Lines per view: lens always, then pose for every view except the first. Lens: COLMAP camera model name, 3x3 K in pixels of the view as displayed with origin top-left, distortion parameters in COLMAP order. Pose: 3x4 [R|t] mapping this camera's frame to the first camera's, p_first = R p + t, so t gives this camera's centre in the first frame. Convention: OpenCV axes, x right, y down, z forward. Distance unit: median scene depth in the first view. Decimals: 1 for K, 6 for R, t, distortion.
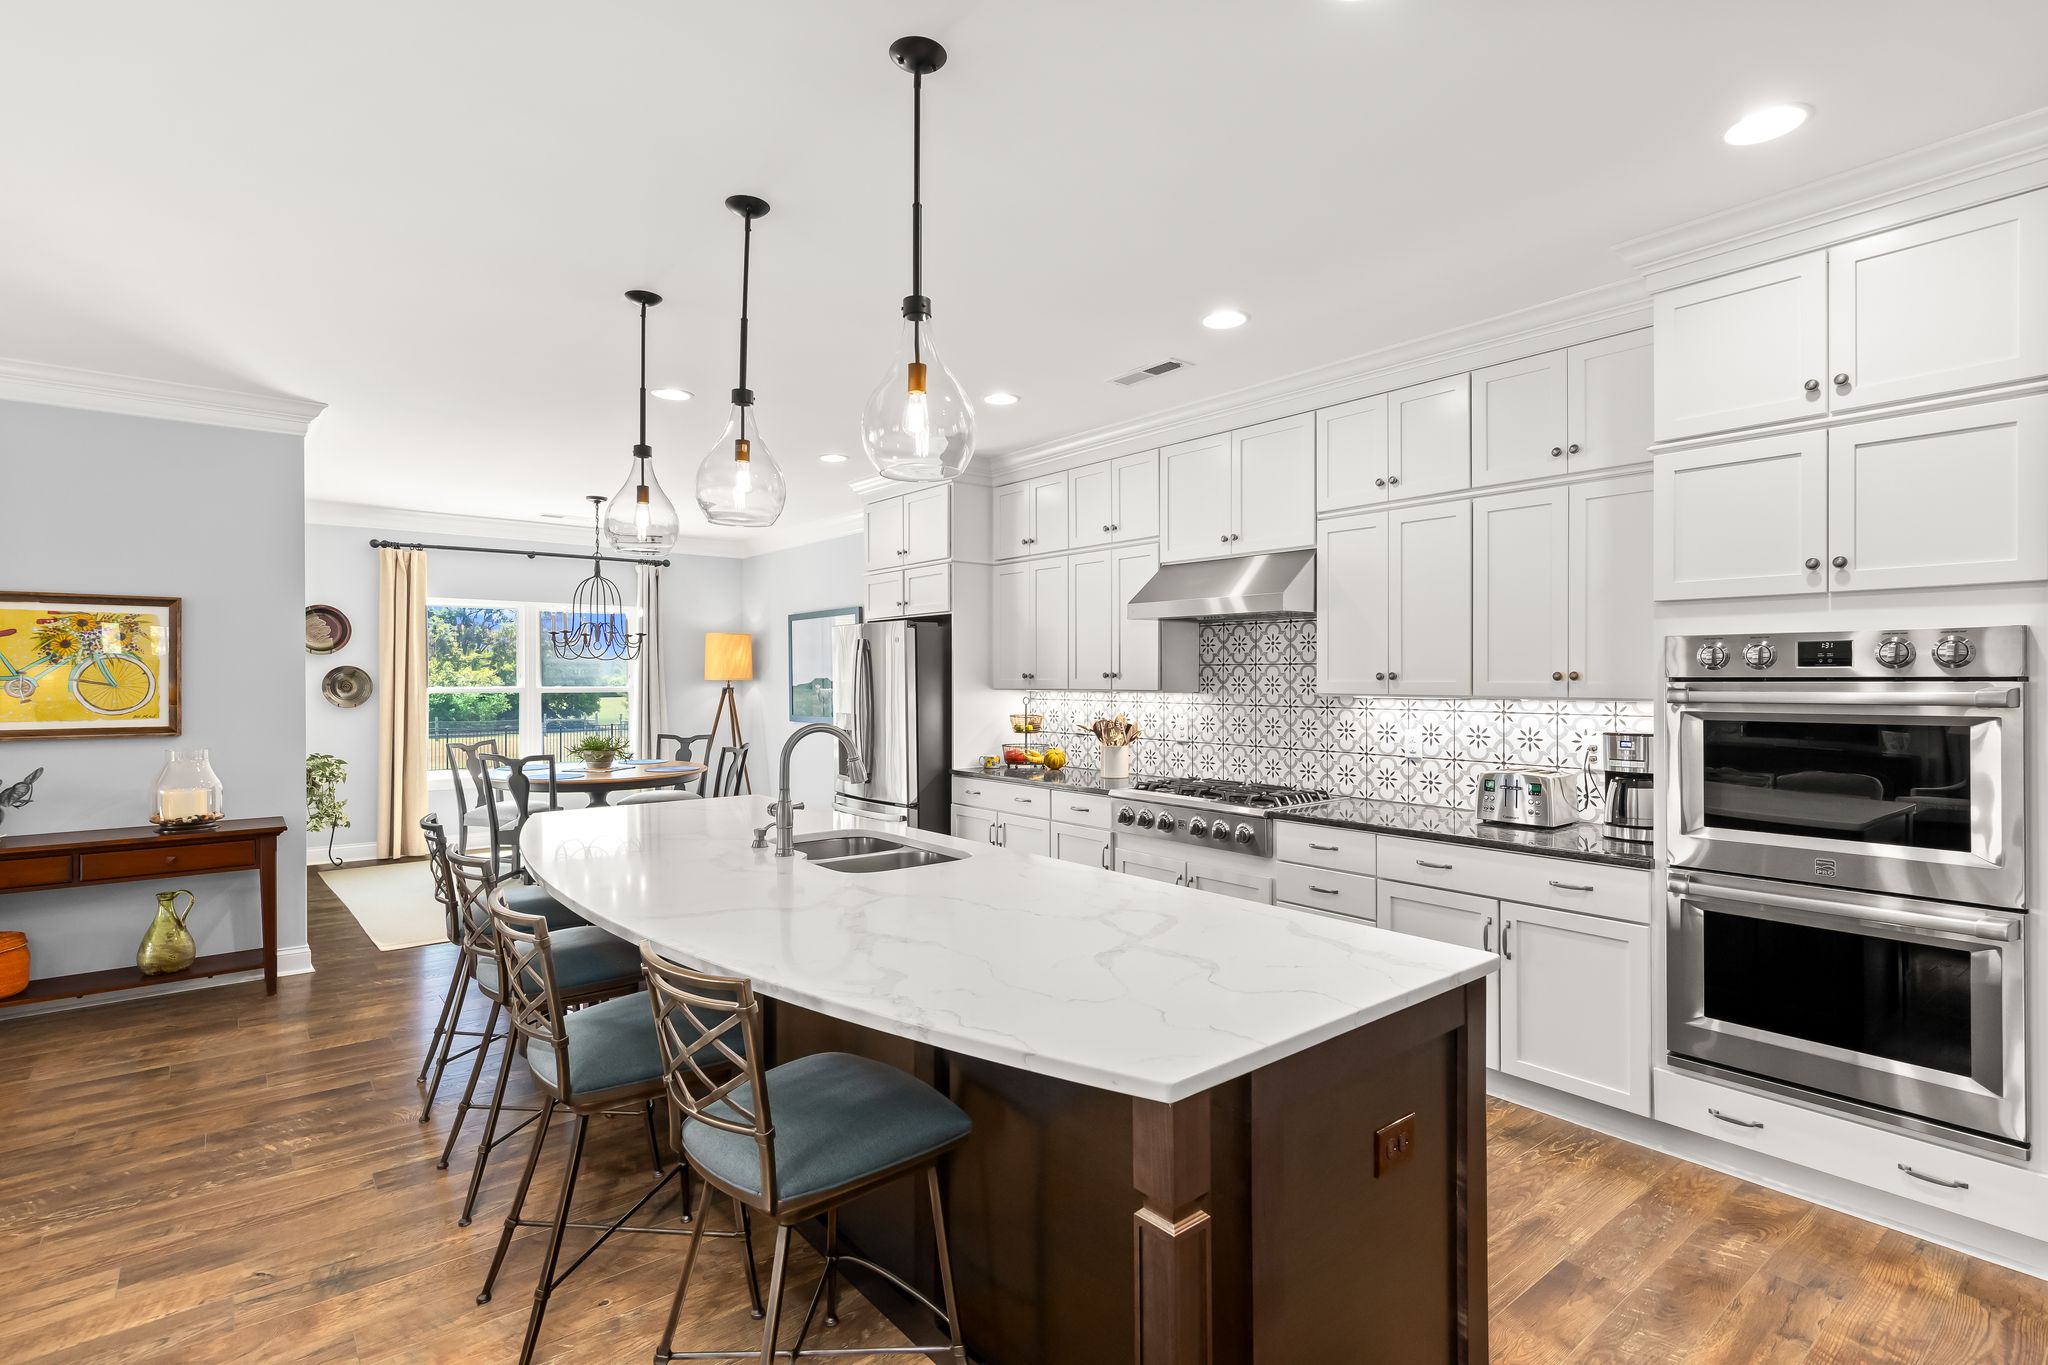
lens RADIAL K [[983.2, 0, 1024.0], [0, 983.2, 682.5], [0, 0, 1]] dist [0.001623, 0.000263]
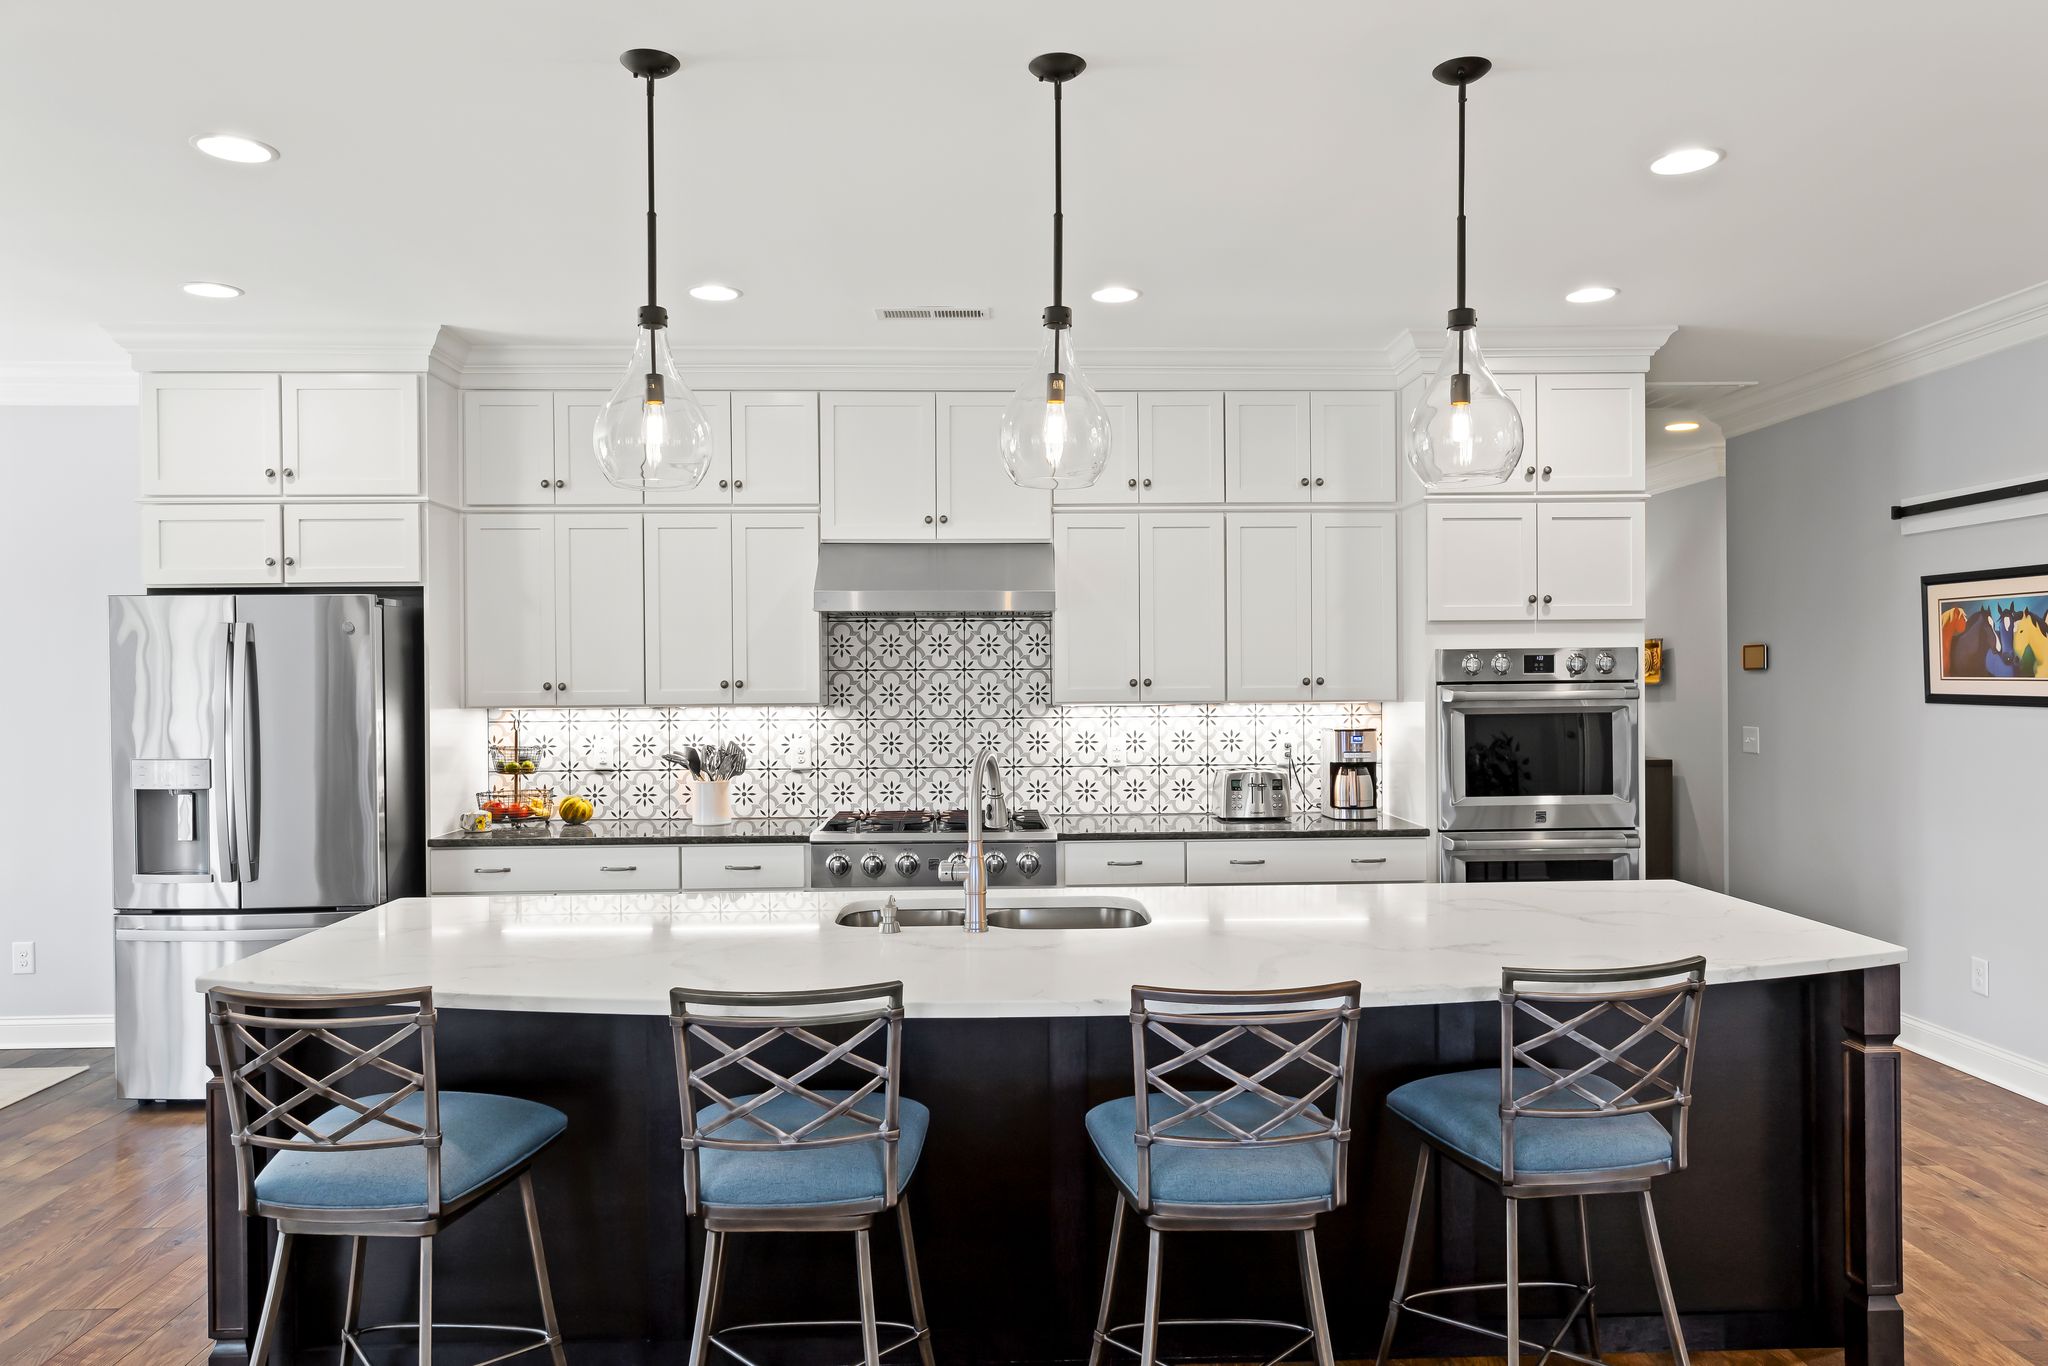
lens RADIAL K [[1388.5, 0, 1024.0], [0, 1388.5, 683.0], [0, 0, 1]] dist [0.009859, 0.000486]
pose [[0.604797, -0.005317, 0.796362, -0.753805], [0.011995, 0.999925, -0.002433, -0.003800], [-0.796289, 0.011024, 0.604816, 0.243930]]
